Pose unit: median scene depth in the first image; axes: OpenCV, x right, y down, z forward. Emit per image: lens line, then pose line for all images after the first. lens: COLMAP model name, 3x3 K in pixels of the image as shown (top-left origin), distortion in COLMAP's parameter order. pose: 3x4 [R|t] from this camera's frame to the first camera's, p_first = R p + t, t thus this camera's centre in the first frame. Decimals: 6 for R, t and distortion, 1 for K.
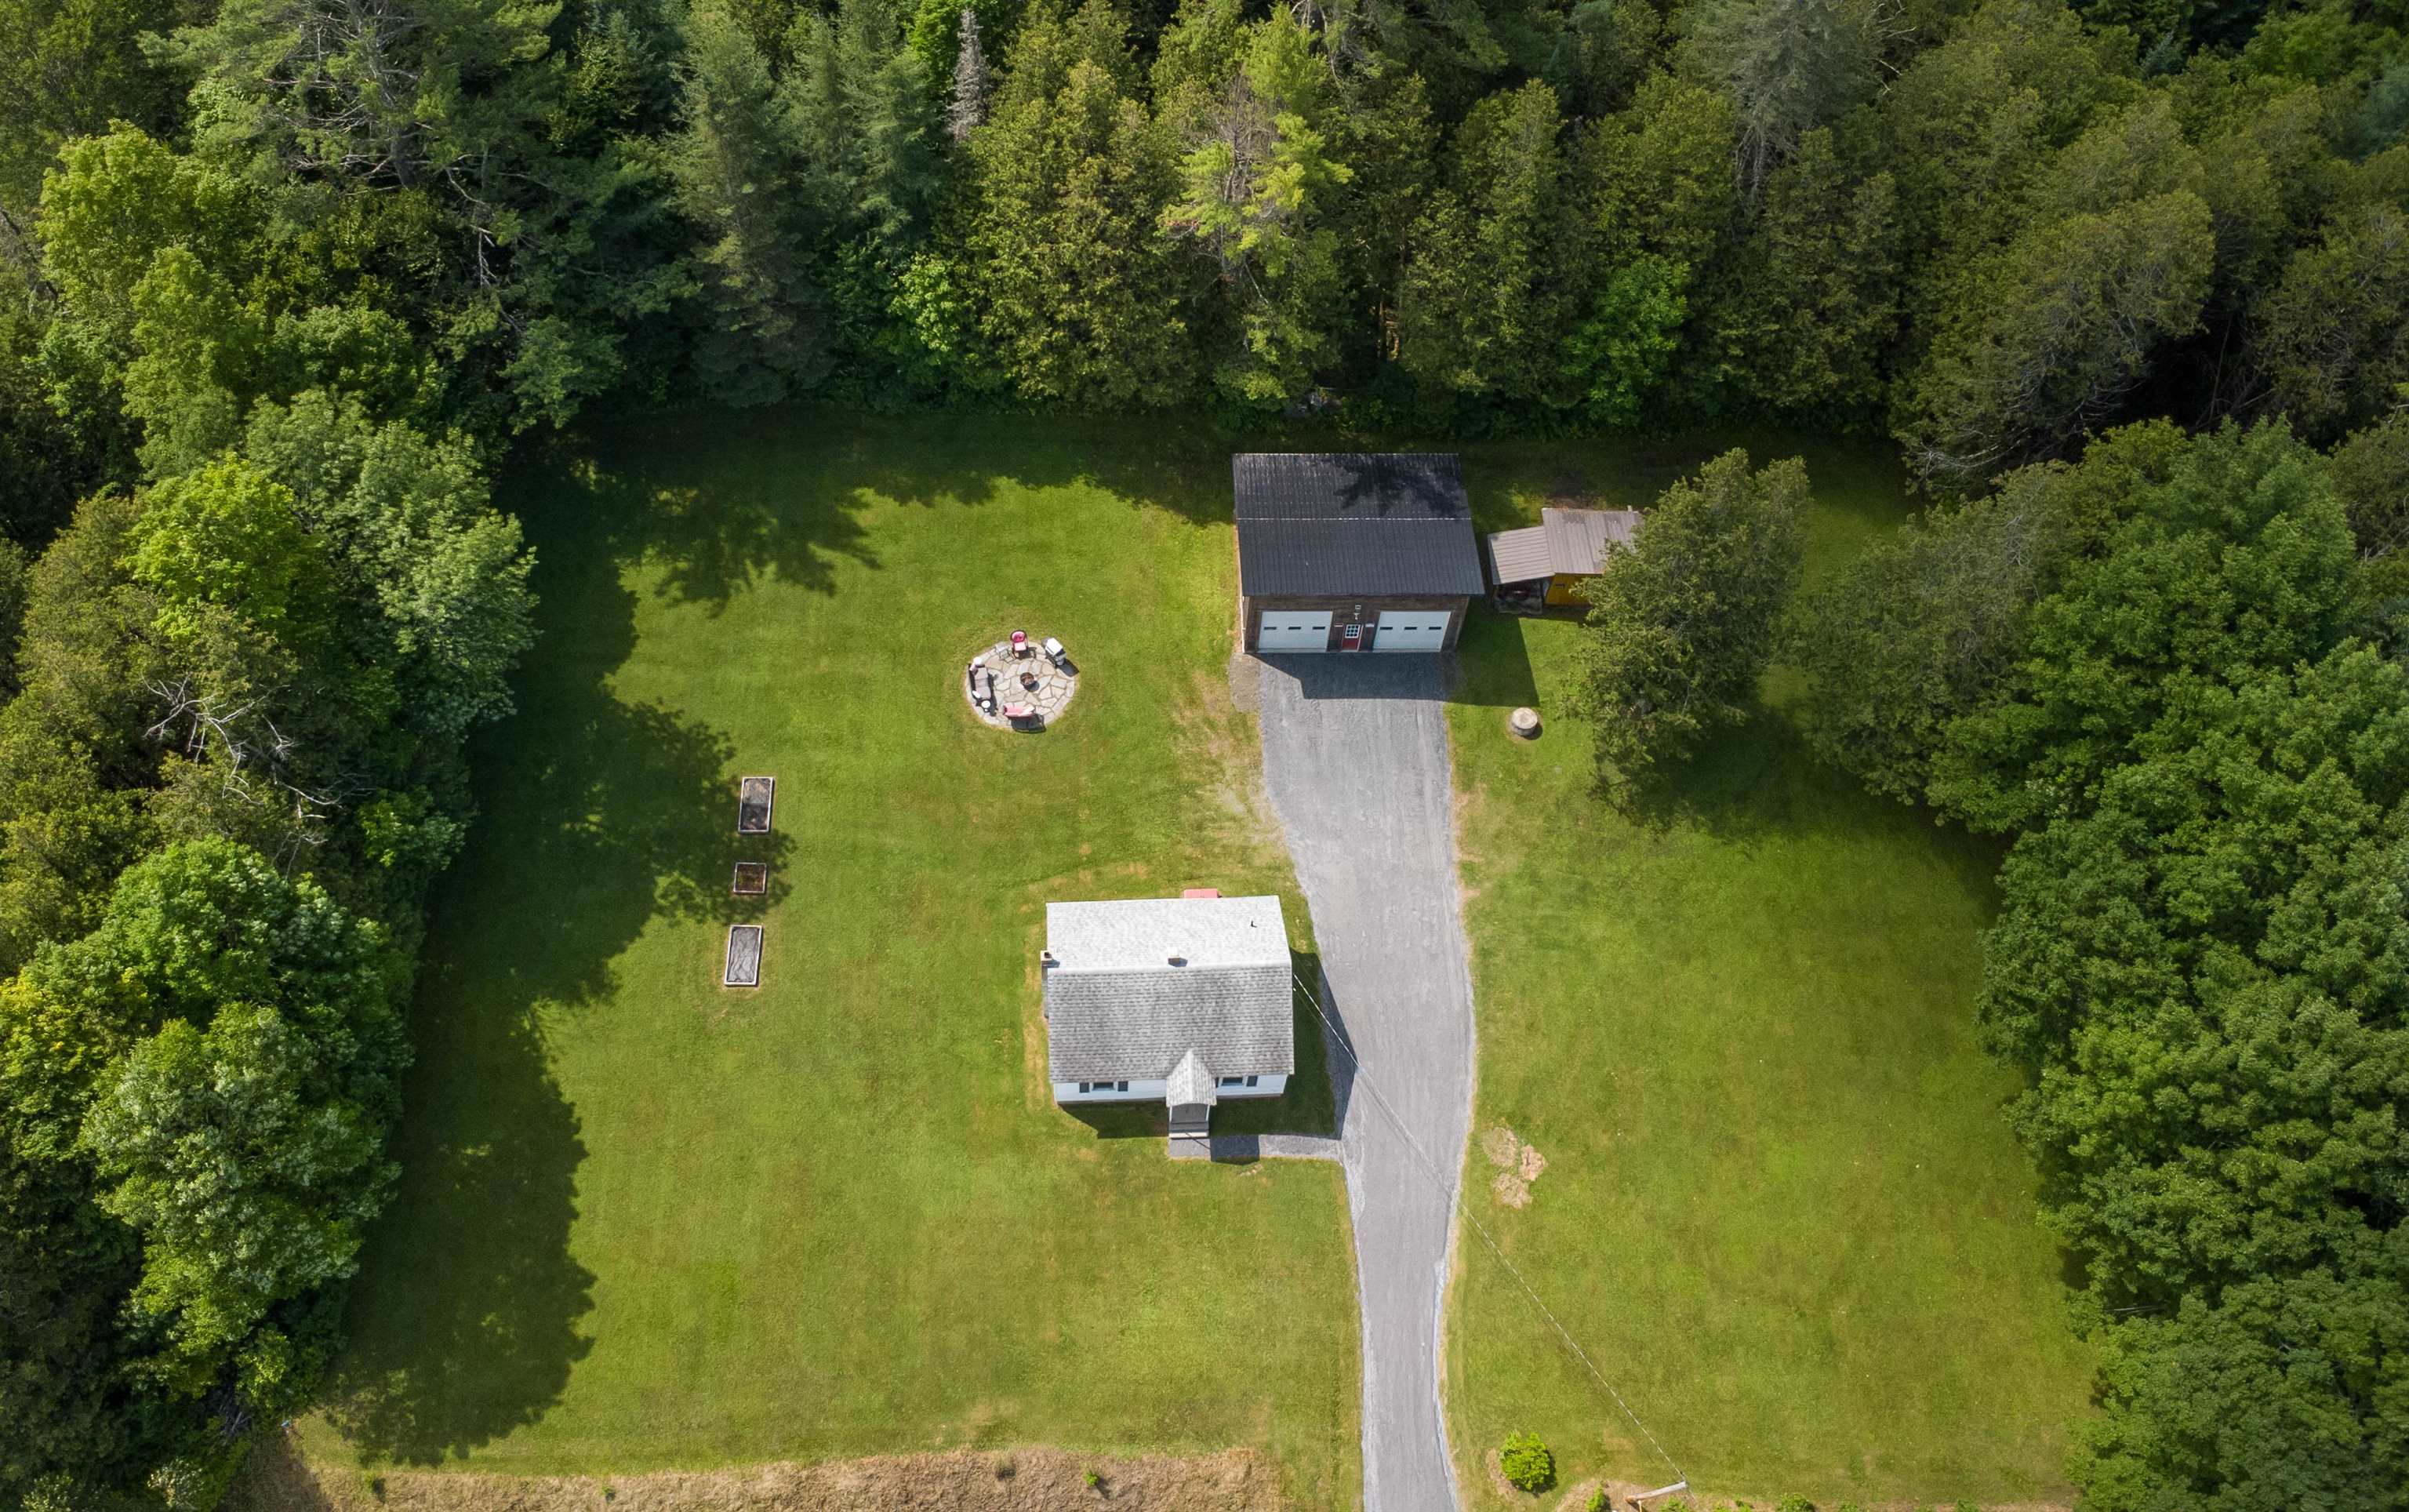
lens RADIAL K [[1878.5, 0, 1152.7], [0, 1878.5, 722.2], [0, 0, 1]] dist [0.016089, -0.012599]
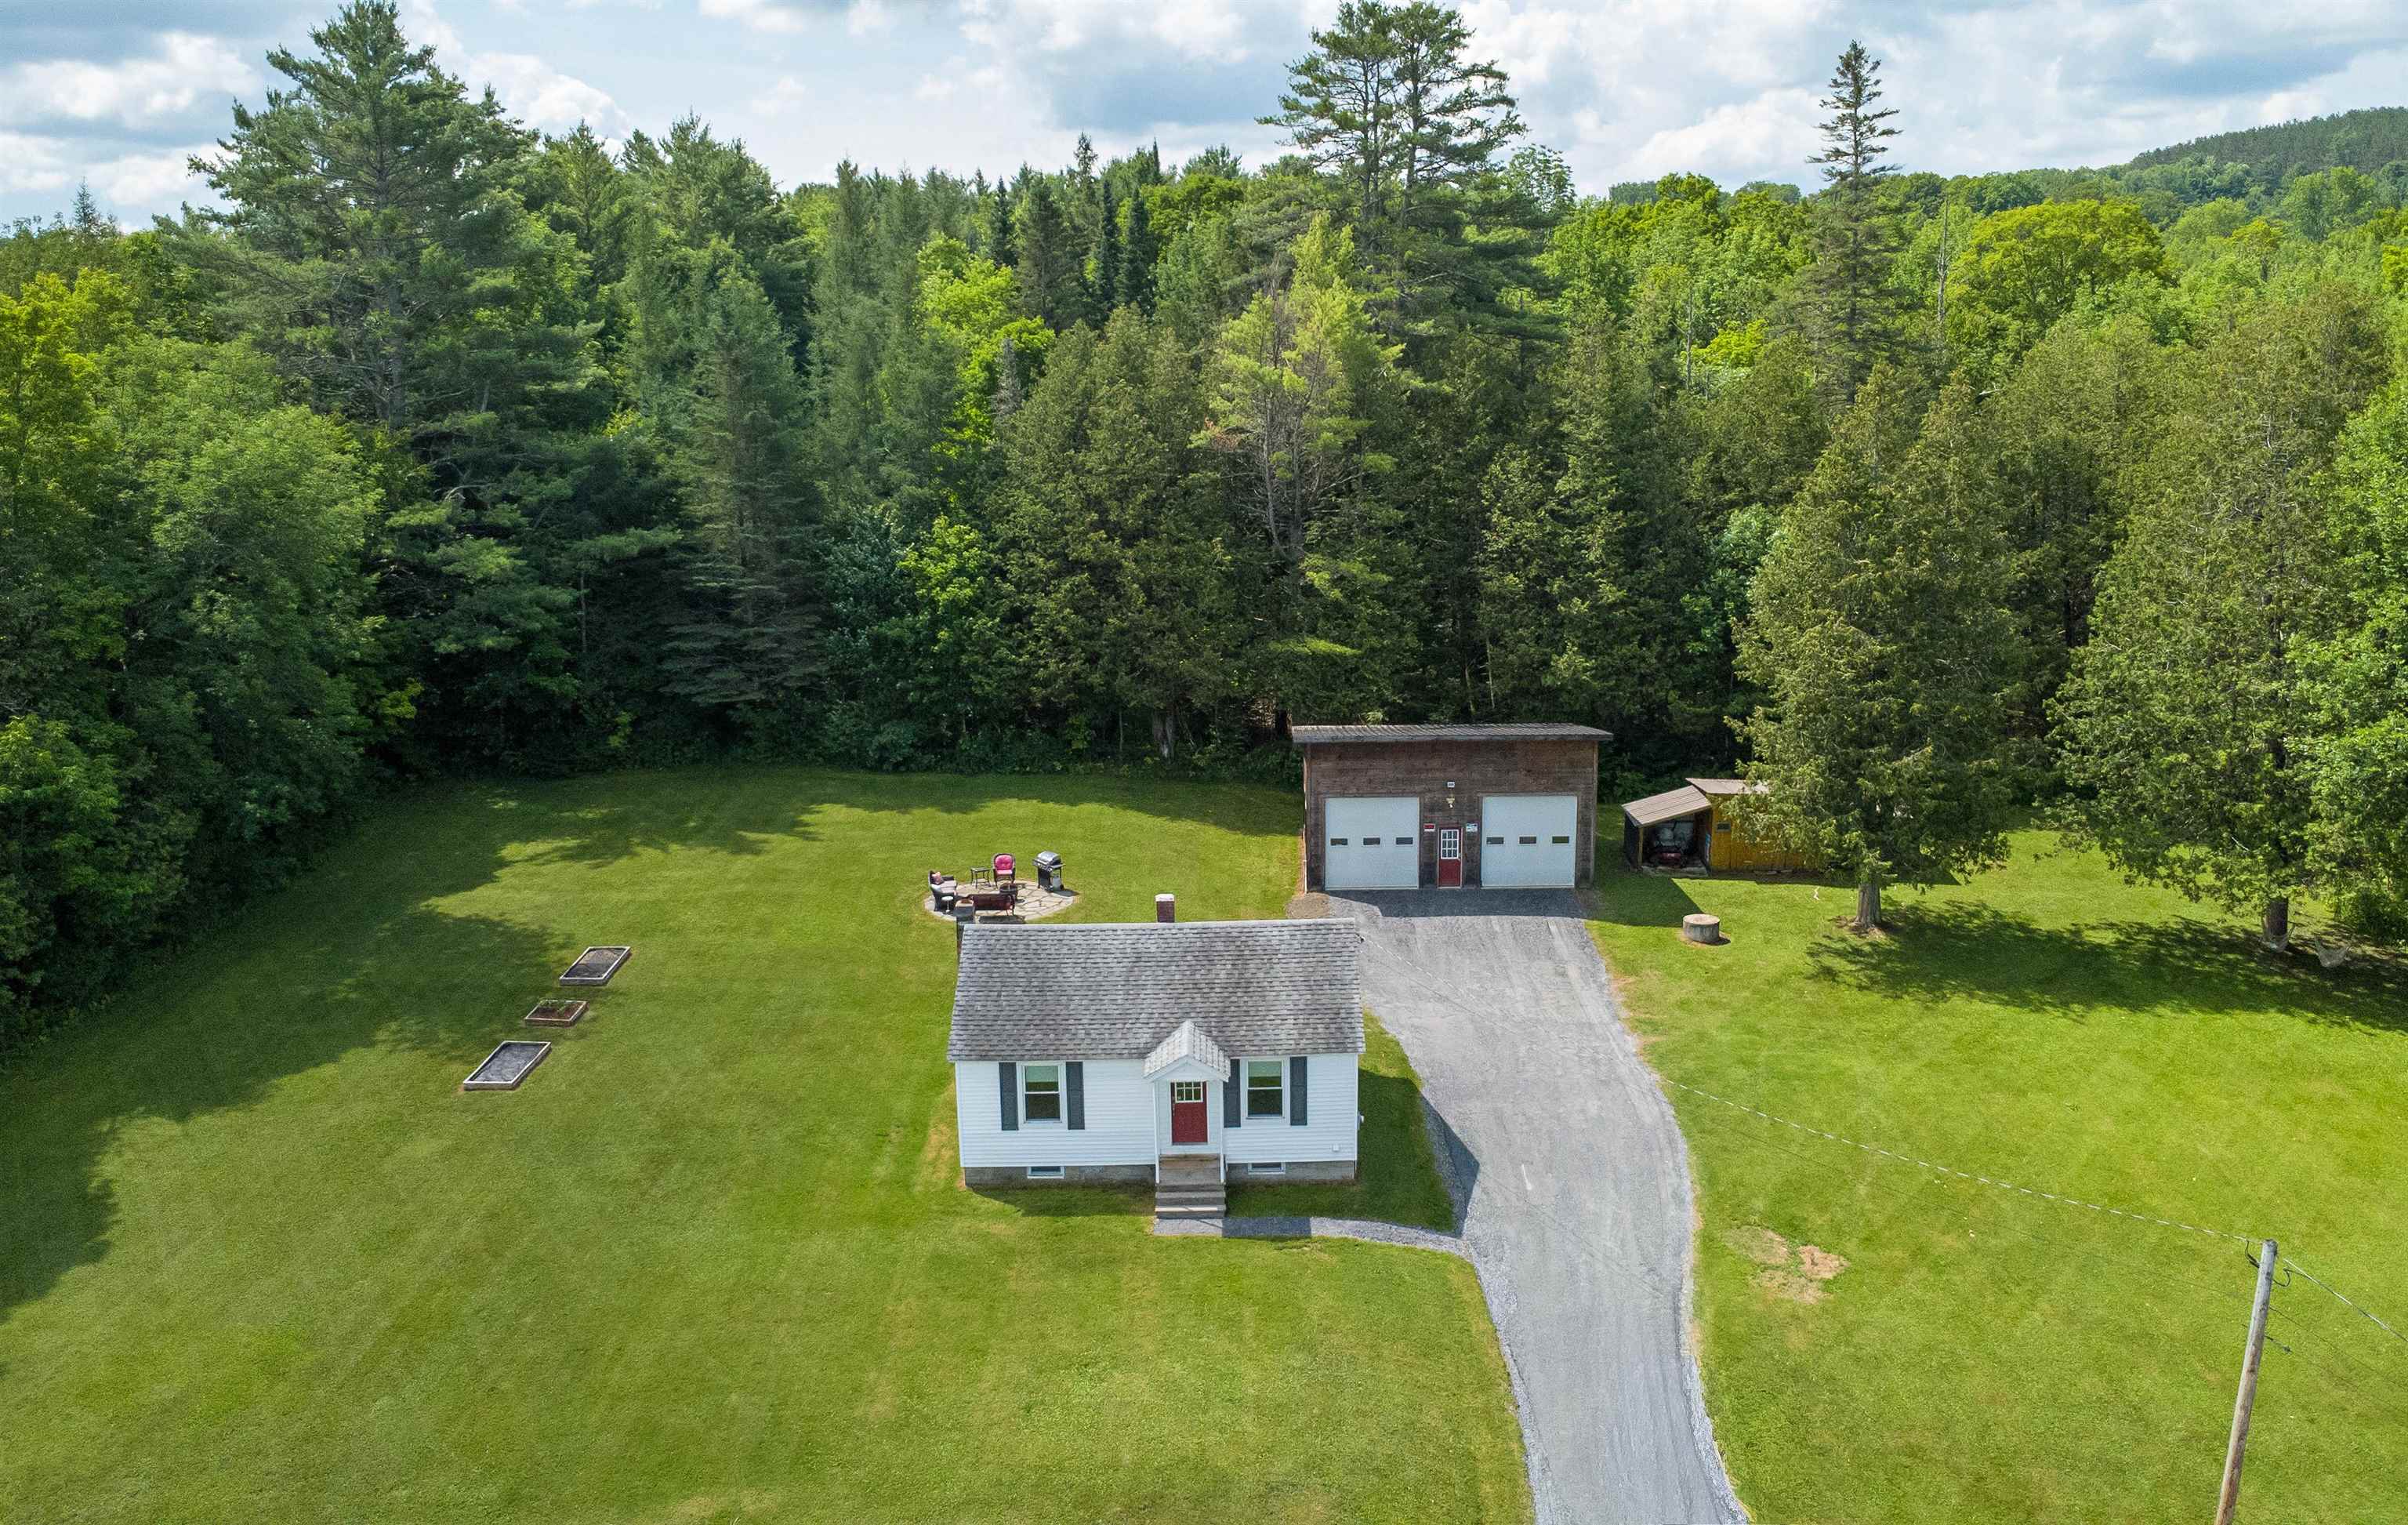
lens RADIAL K [[1867.9, 0, 1224.8], [0, 1867.9, 771.9], [0, 0, 1]] dist [0.010693, 0.007326]
pose [[0.998732, -0.025707, -0.043275, 0.052670], [-0.012014, 0.713155, -0.700903, 0.475681], [0.048880, 0.700535, 0.711942, 0.469958]]
